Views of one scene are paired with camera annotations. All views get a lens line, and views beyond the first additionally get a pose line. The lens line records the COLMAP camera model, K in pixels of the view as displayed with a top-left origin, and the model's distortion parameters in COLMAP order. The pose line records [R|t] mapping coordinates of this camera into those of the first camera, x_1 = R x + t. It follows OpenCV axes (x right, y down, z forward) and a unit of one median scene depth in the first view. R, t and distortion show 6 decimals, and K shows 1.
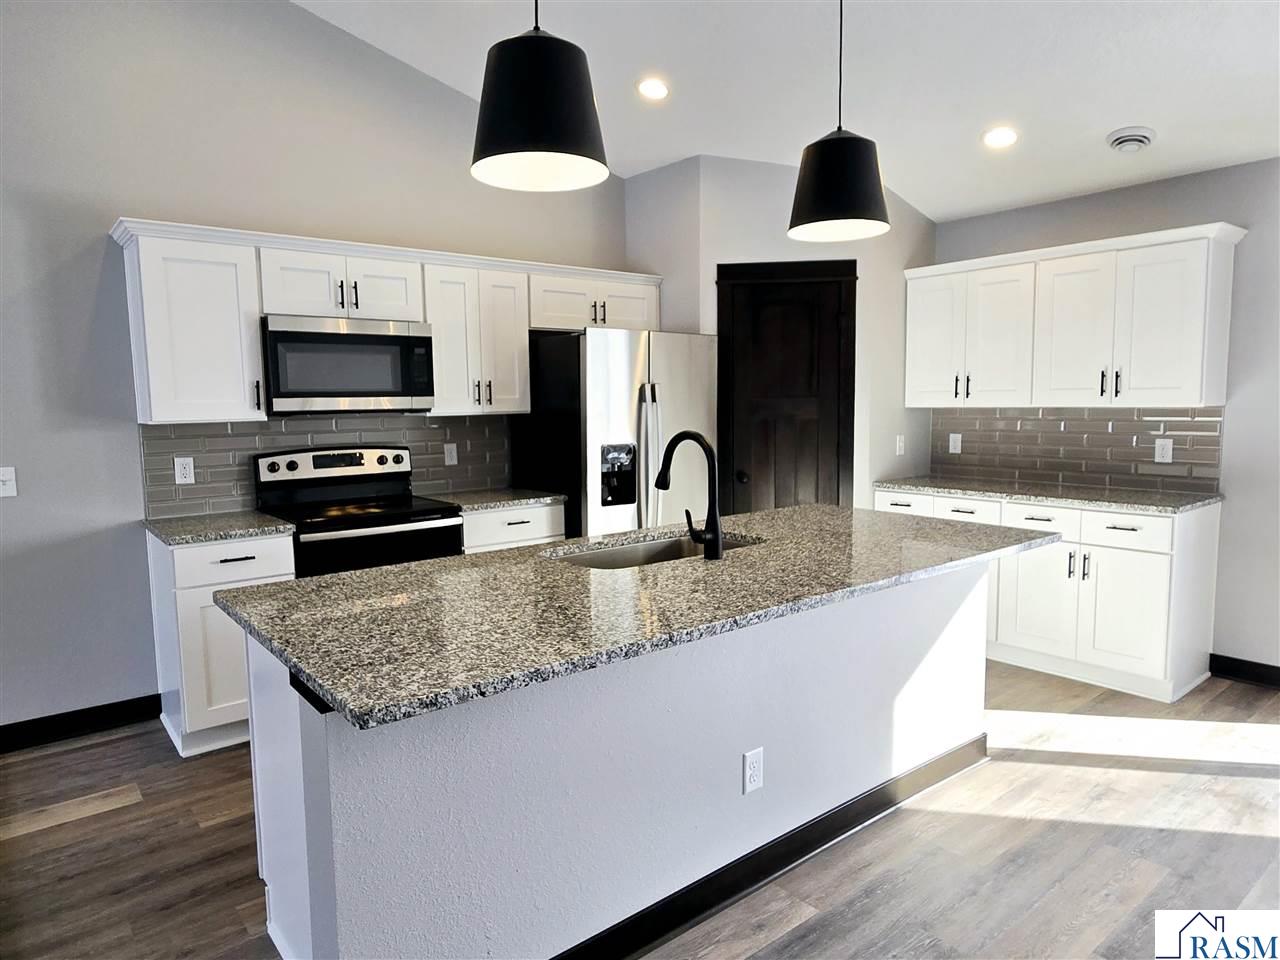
lens RADIAL K [[800.4, 0, 631.8], [0, 800.4, 478.8], [0, 0, 1]] dist [0.003309, 0.001550]
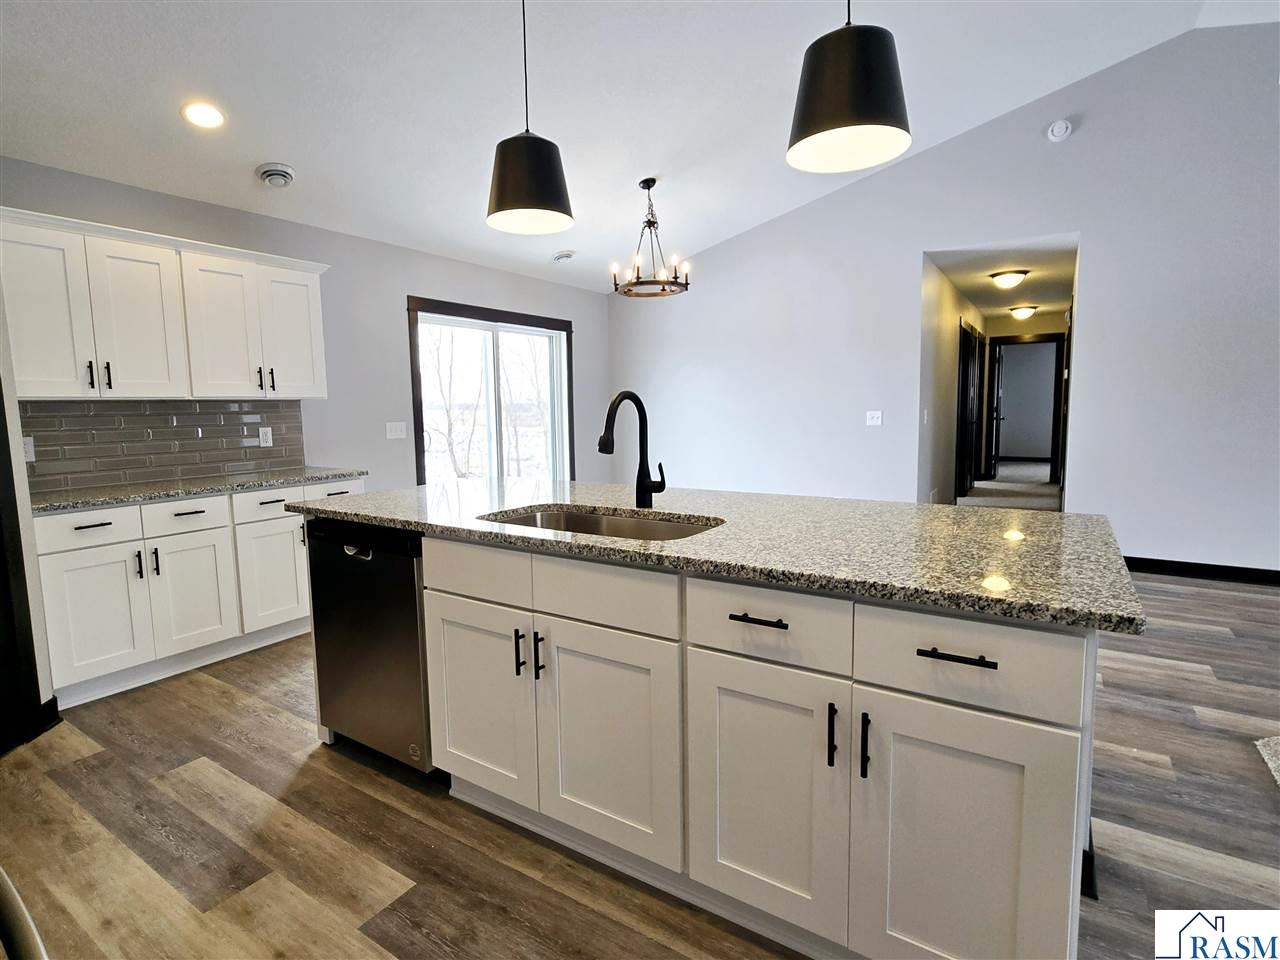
lens RADIAL K [[643.7, 0, 631.0], [0, 643.7, 471.5], [0, 0, 1]] dist [0.002793, 0.000358]
pose [[-0.301493, -0.078006, 0.950272, -0.465371], [0.119903, 0.985634, 0.118950, -0.034874], [-0.945899, 0.149803, -0.287808, 0.806926]]
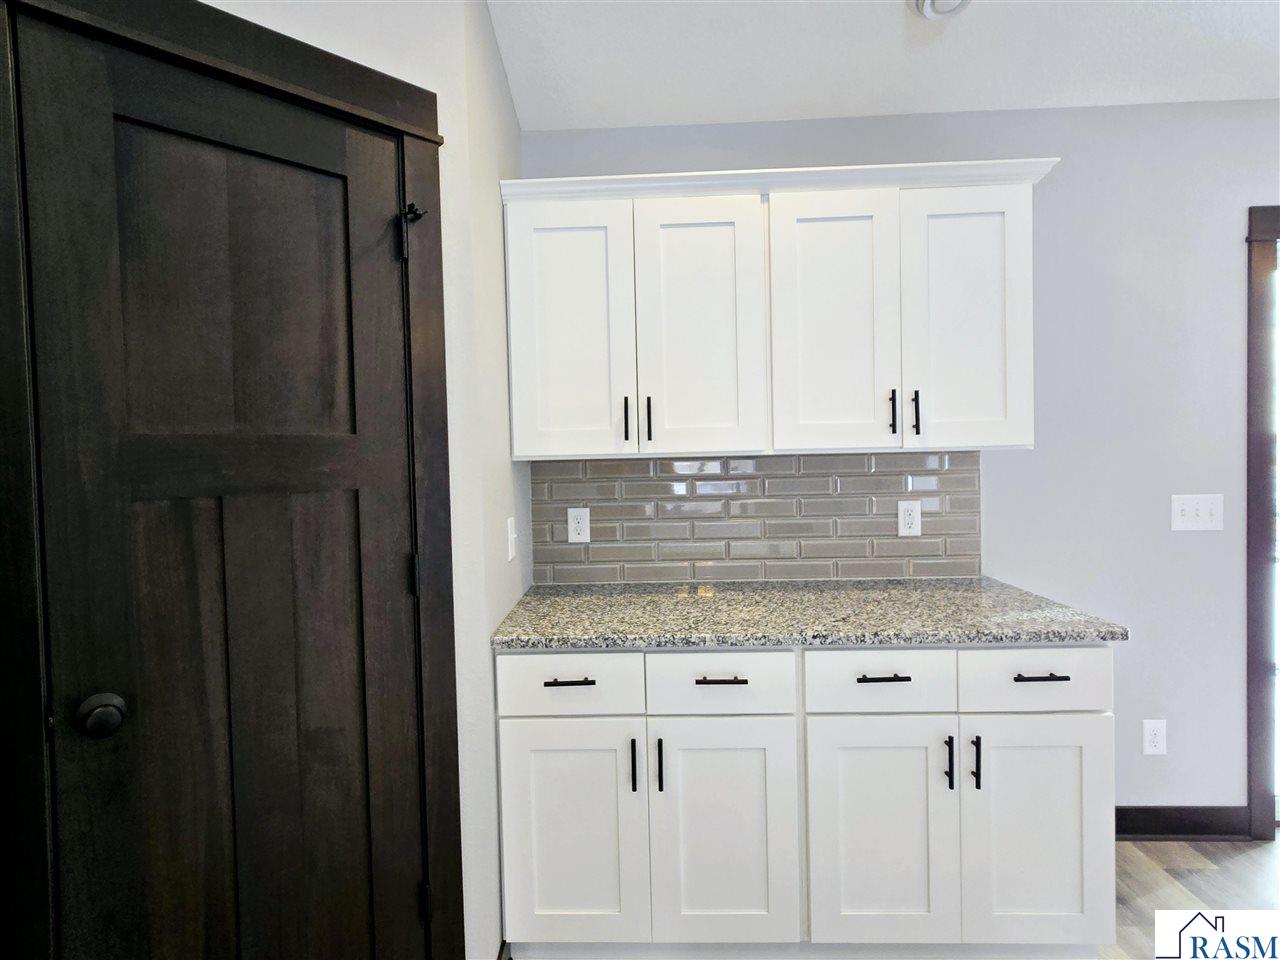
lens RADIAL K [[643.7, 0, 631.0], [0, 643.7, 471.5], [0, 0, 1]] dist [0.002793, 0.000358]
pose [[0.655099, -0.019478, 0.755292, 0.113463], [0.090435, 0.994502, -0.052792, -0.069870], [-0.750112, 0.102889, 0.653258, 0.865737]]
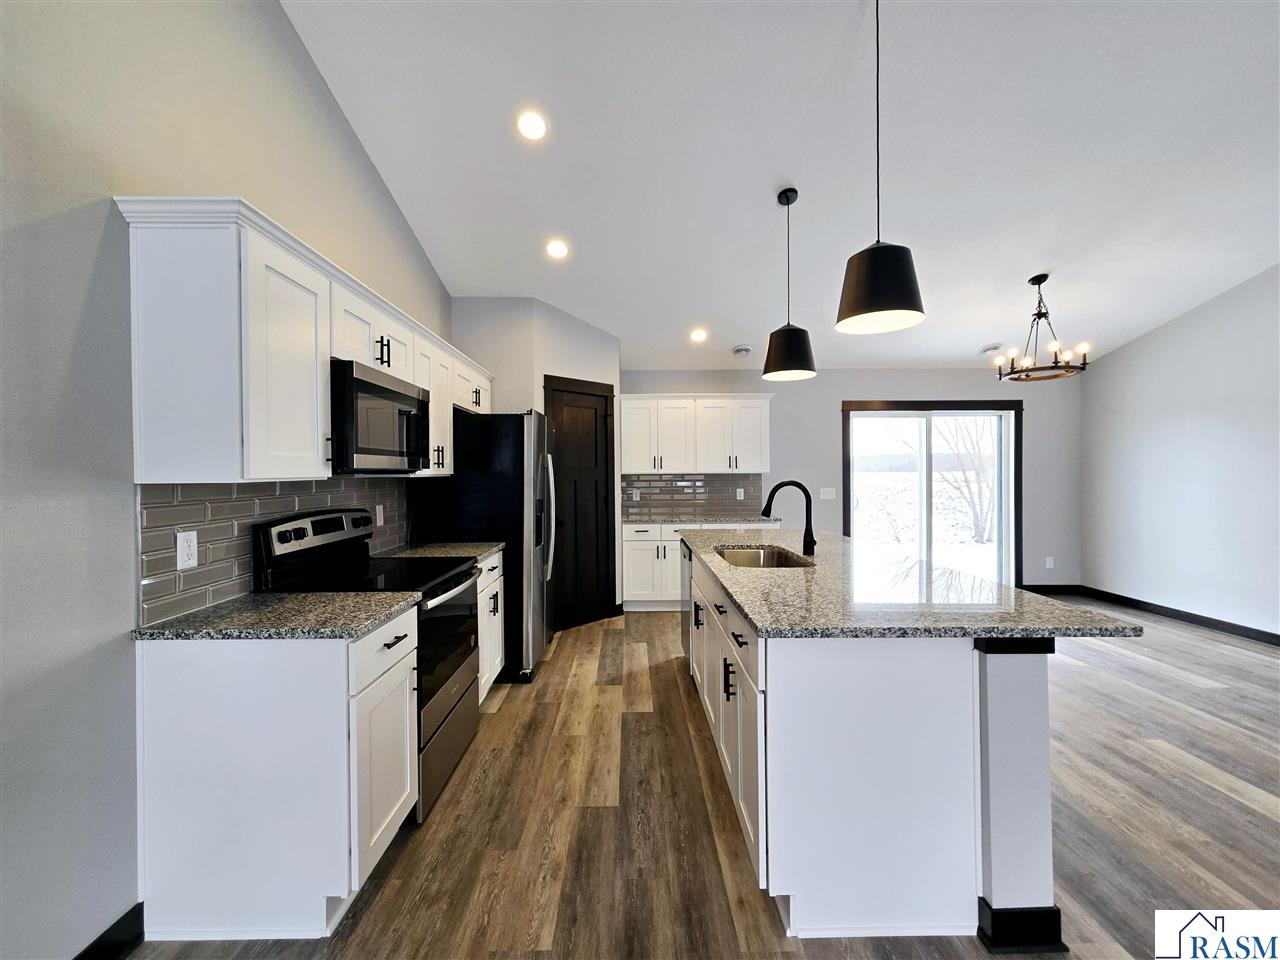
lens RADIAL K [[524.4, 0, 630.7], [0, 524.4, 473.8], [0, 0, 1]] dist [0.001285, -0.000412]
pose [[0.625323, 0.007009, 0.780335, -0.641103], [0.076824, 0.994549, -0.070496, -0.013304], [-0.776575, 0.104031, 0.621376, 0.372952]]
